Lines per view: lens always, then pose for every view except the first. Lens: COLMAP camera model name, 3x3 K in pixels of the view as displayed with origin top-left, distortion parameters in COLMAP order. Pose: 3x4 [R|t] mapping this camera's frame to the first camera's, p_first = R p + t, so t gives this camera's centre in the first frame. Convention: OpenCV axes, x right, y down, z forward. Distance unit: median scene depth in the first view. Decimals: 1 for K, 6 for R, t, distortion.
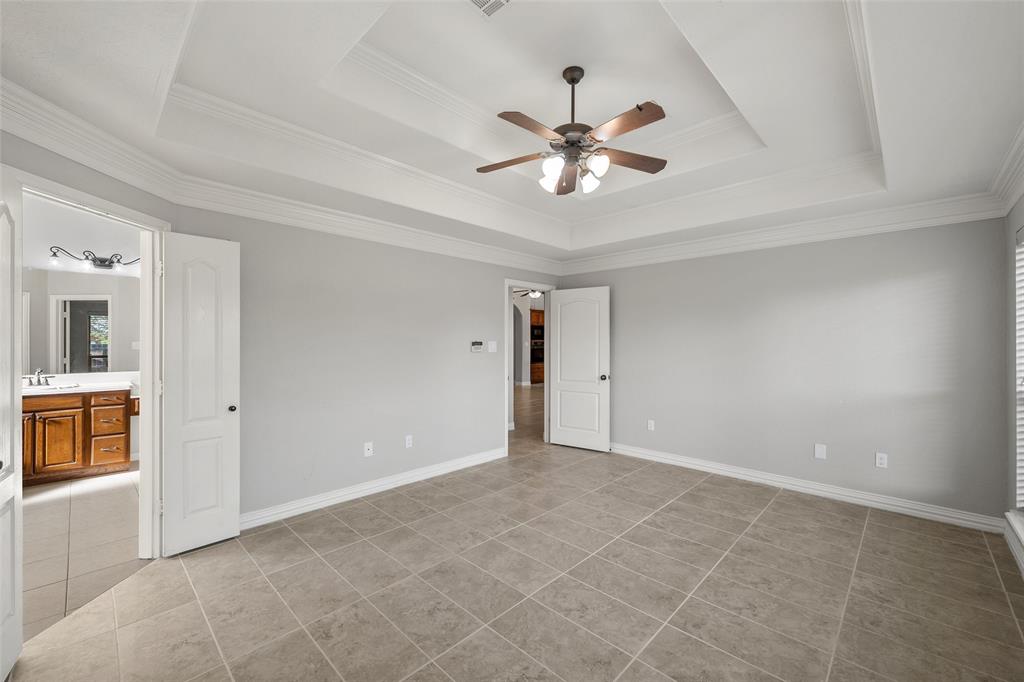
lens RADIAL K [[406.8, 0, 507.4], [0, 406.8, 340.0], [0, 0, 1]] dist [0.001193, -0.000087]
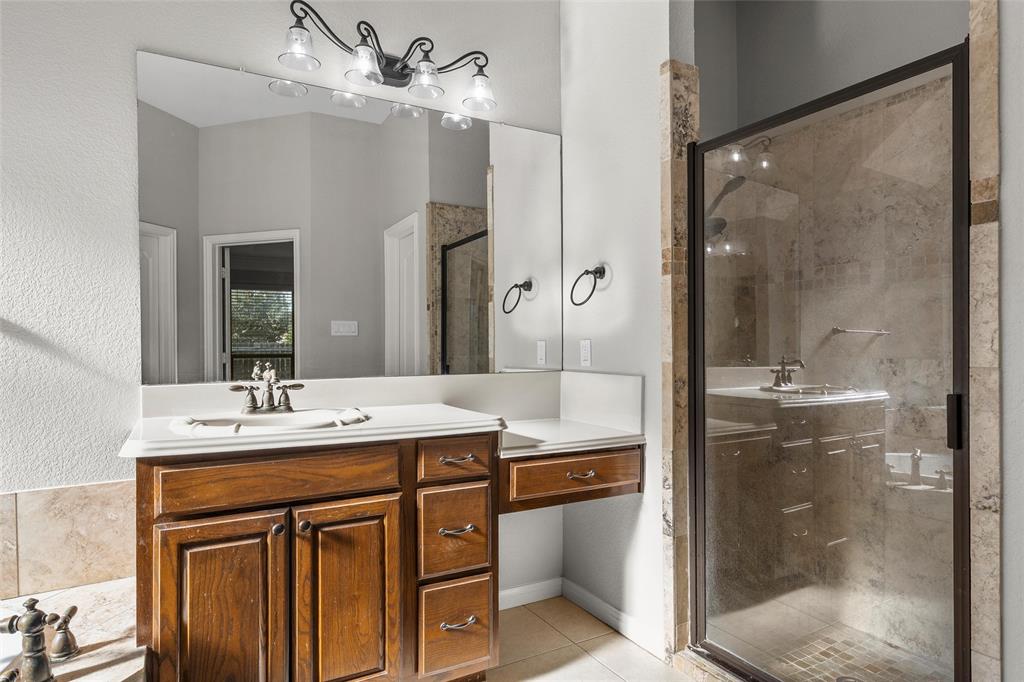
lens RADIAL K [[590.0, 0, 515.7], [0, 590.0, 348.7], [0, 0, 1]] dist [0.003240, 0.000271]
pose [[0.959526, -0.002689, -0.281608, -0.823996], [0.005169, 0.999954, 0.008066, 0.057226], [0.281573, -0.009195, 0.959496, 0.594882]]
